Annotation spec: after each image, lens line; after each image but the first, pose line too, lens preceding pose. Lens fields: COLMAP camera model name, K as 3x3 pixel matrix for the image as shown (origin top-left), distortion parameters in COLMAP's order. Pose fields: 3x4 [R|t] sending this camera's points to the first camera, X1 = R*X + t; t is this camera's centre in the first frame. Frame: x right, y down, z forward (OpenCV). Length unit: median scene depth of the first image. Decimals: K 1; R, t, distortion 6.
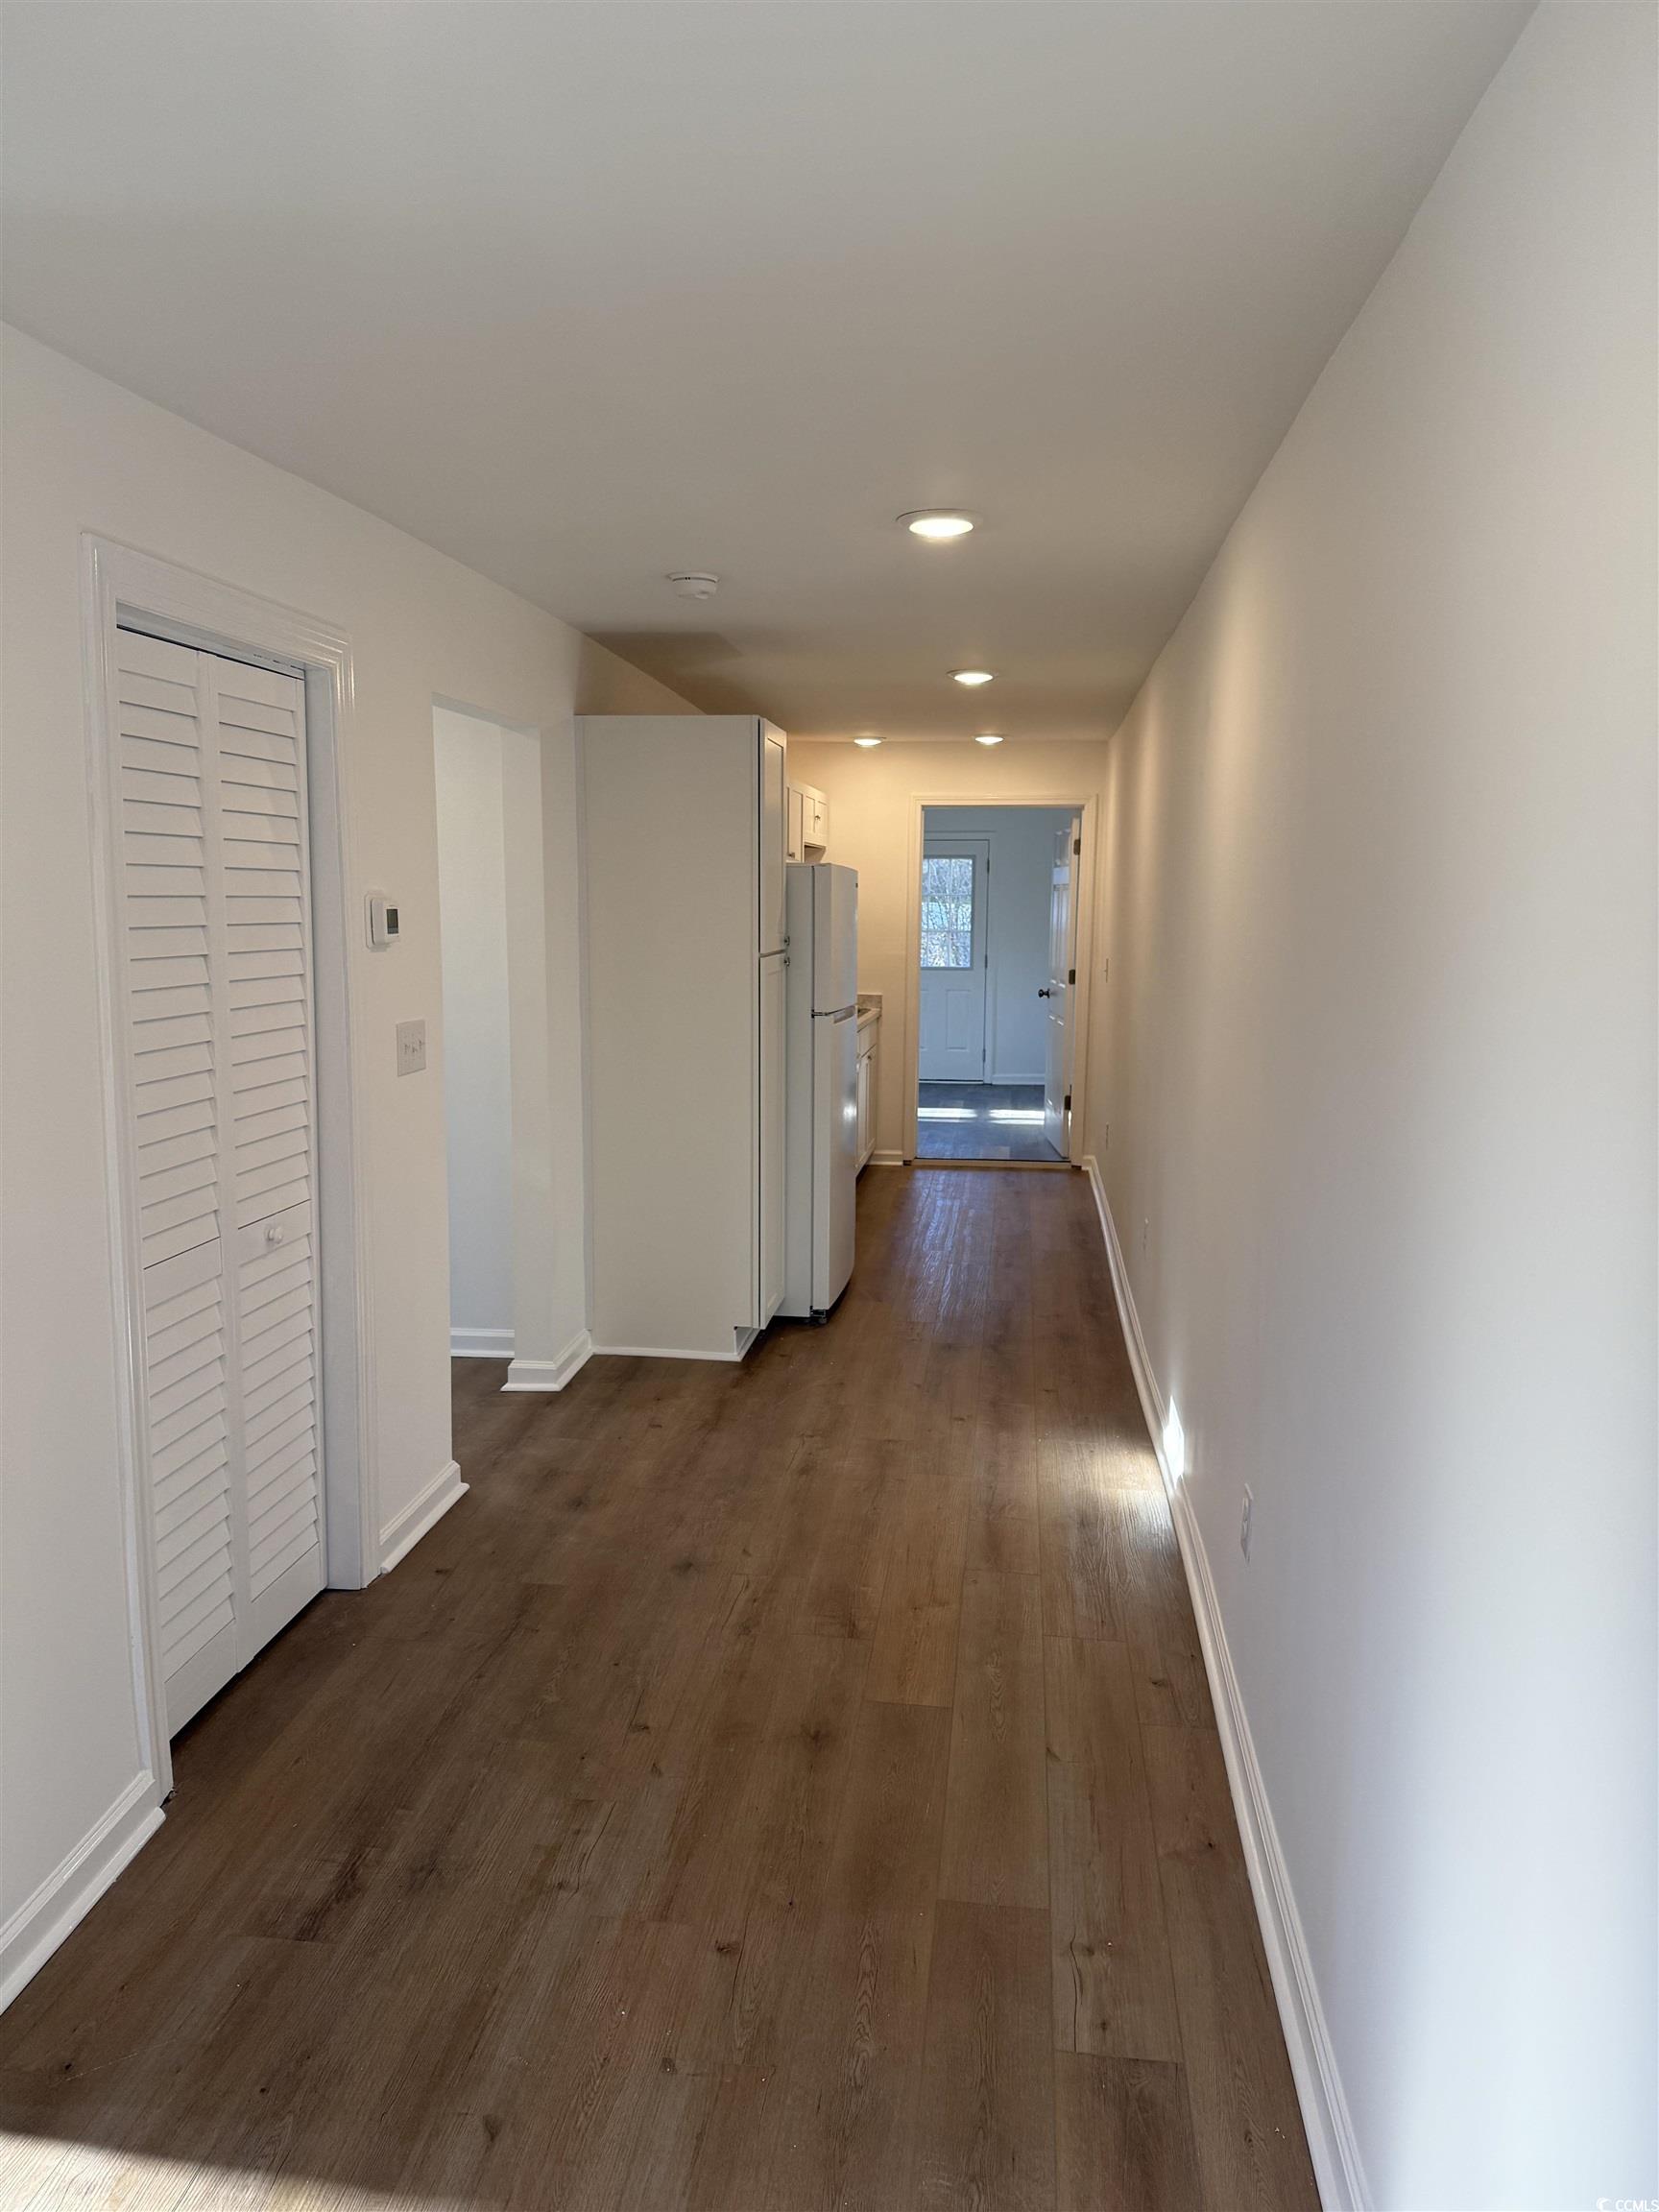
lens RADIAL K [[1545.3, 0, 816.8], [0, 1545.3, 1097.5], [0, 0, 1]] dist [0.163624, -0.326626]
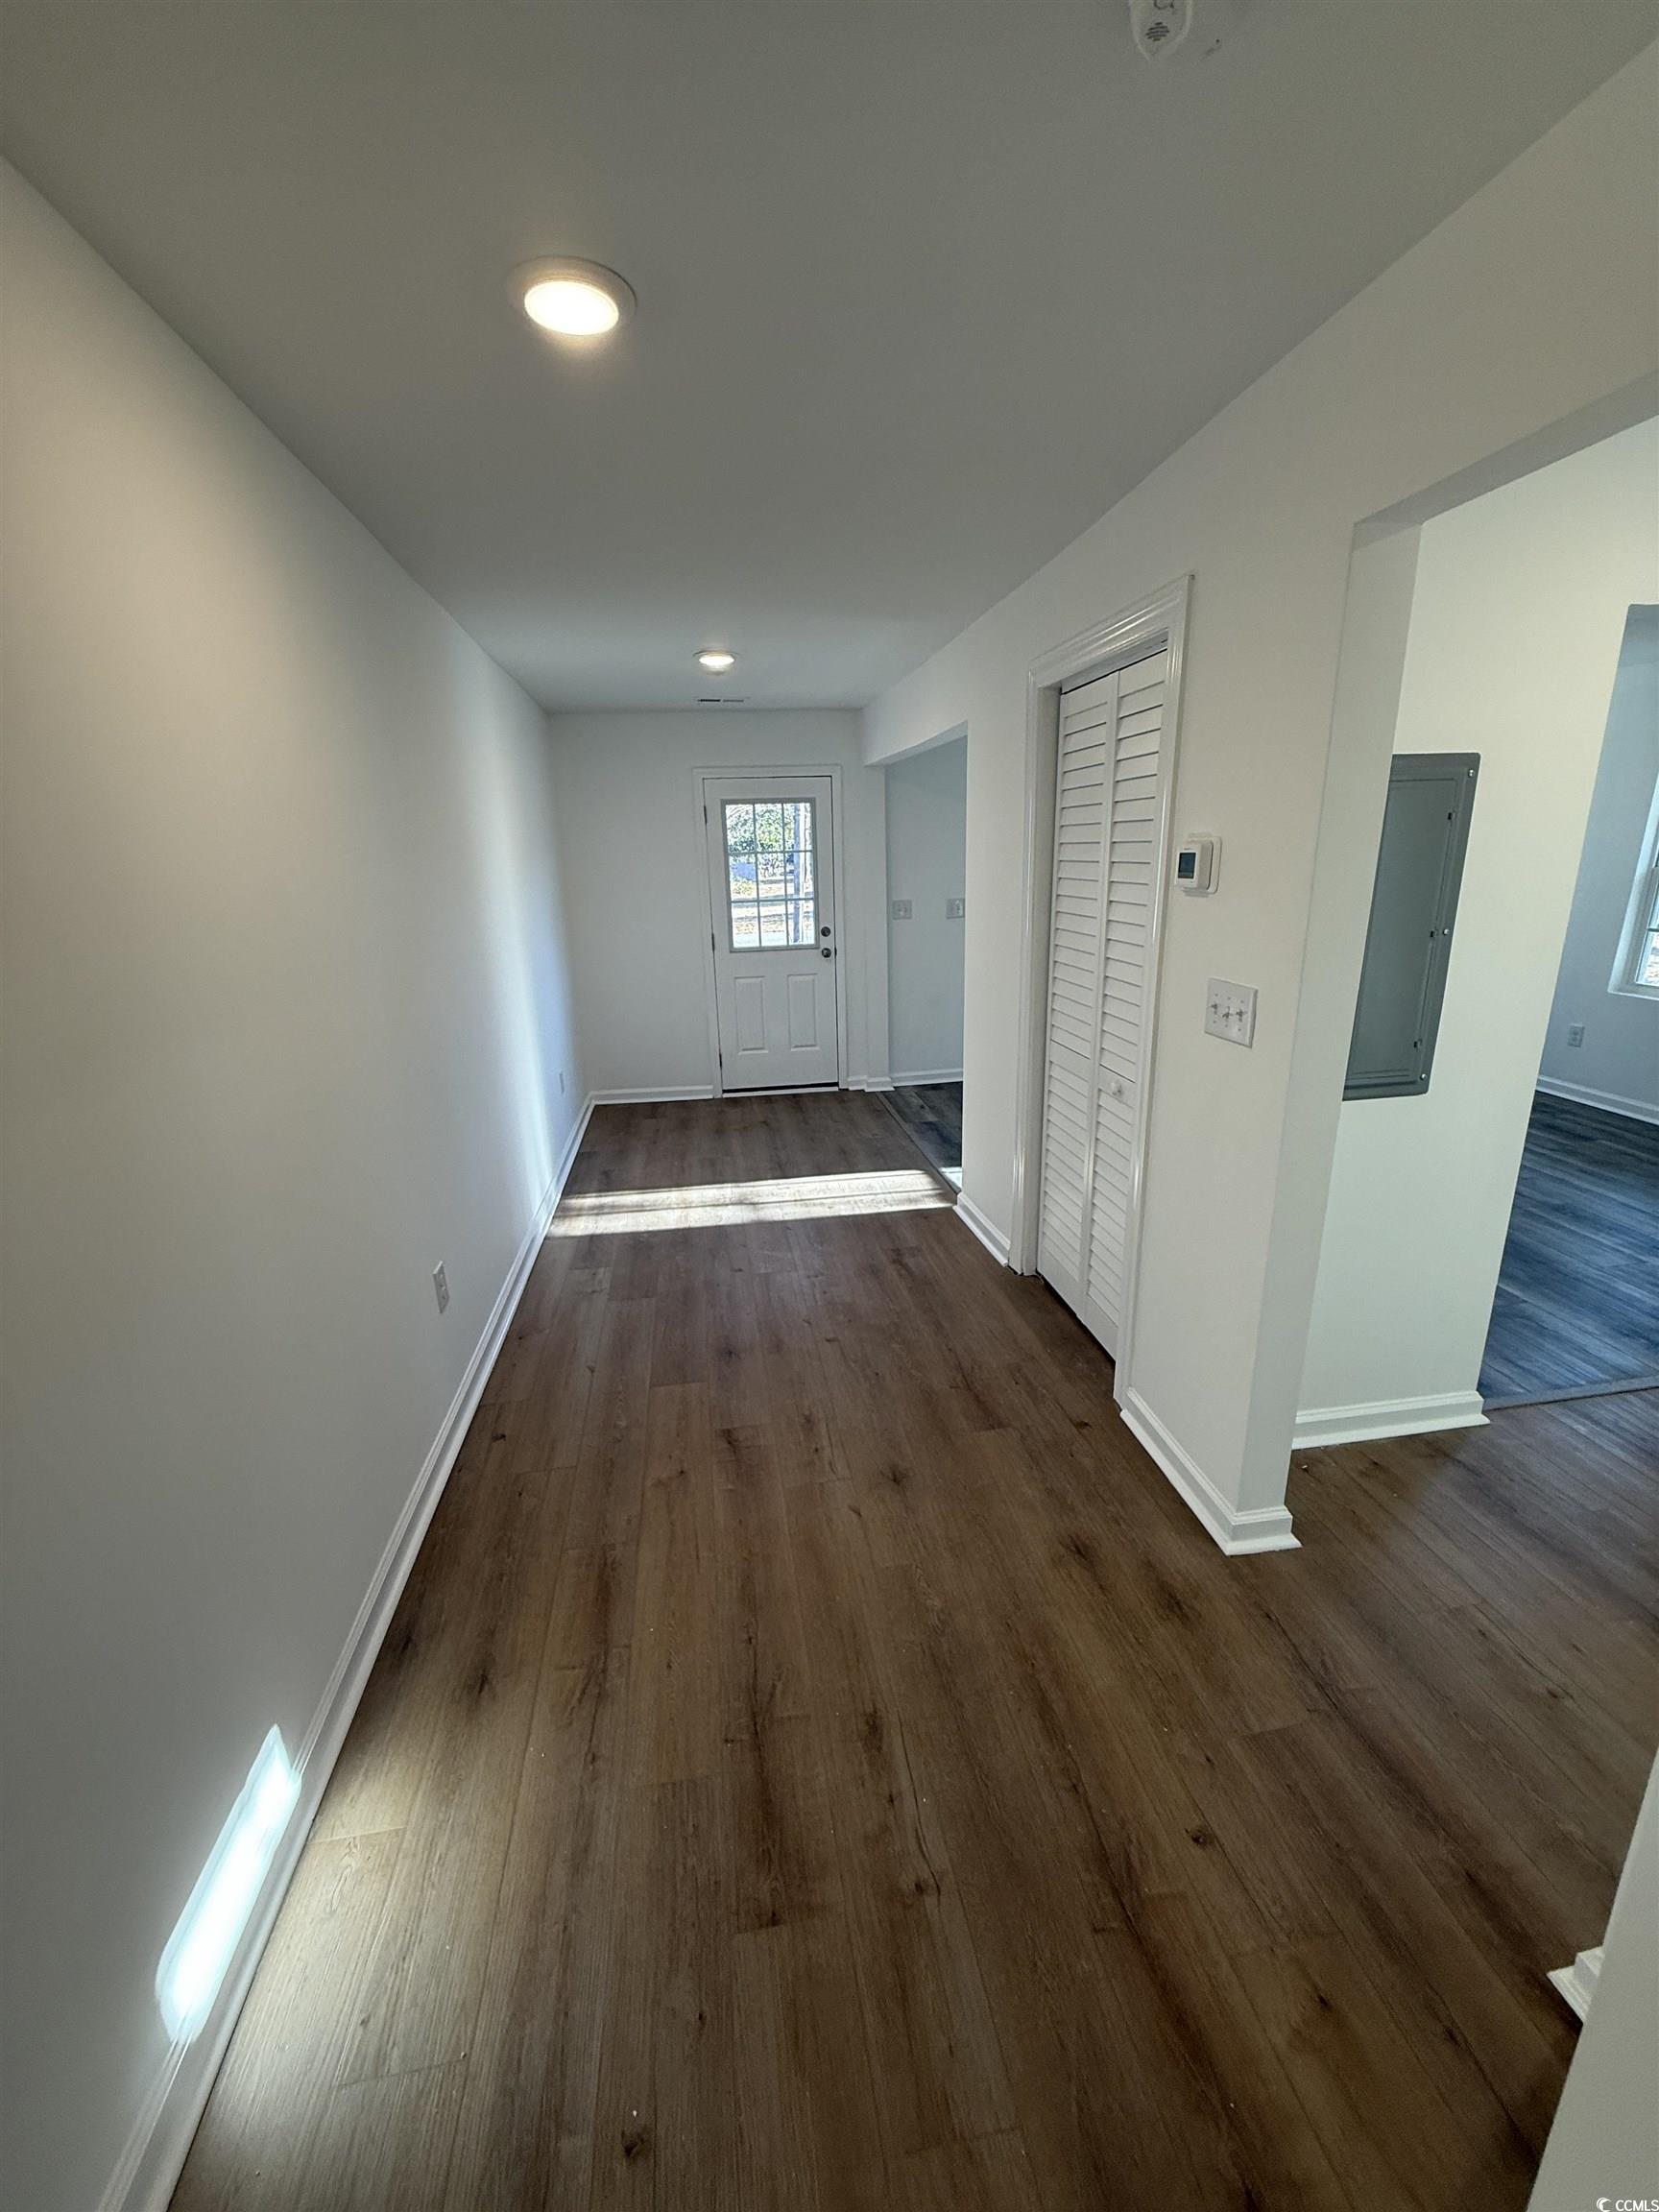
lens RADIAL K [[883.4, 0, 825.0], [0, 883.4, 1100.3], [0, 0, 1]] dist [-0.000200, 0.000398]
pose [[-0.961469, 0.093111, -0.258667, 0.105878], [-0.015270, 0.921358, 0.388414, -0.193131], [0.274490, 0.377398, -0.884435, 1.520579]]
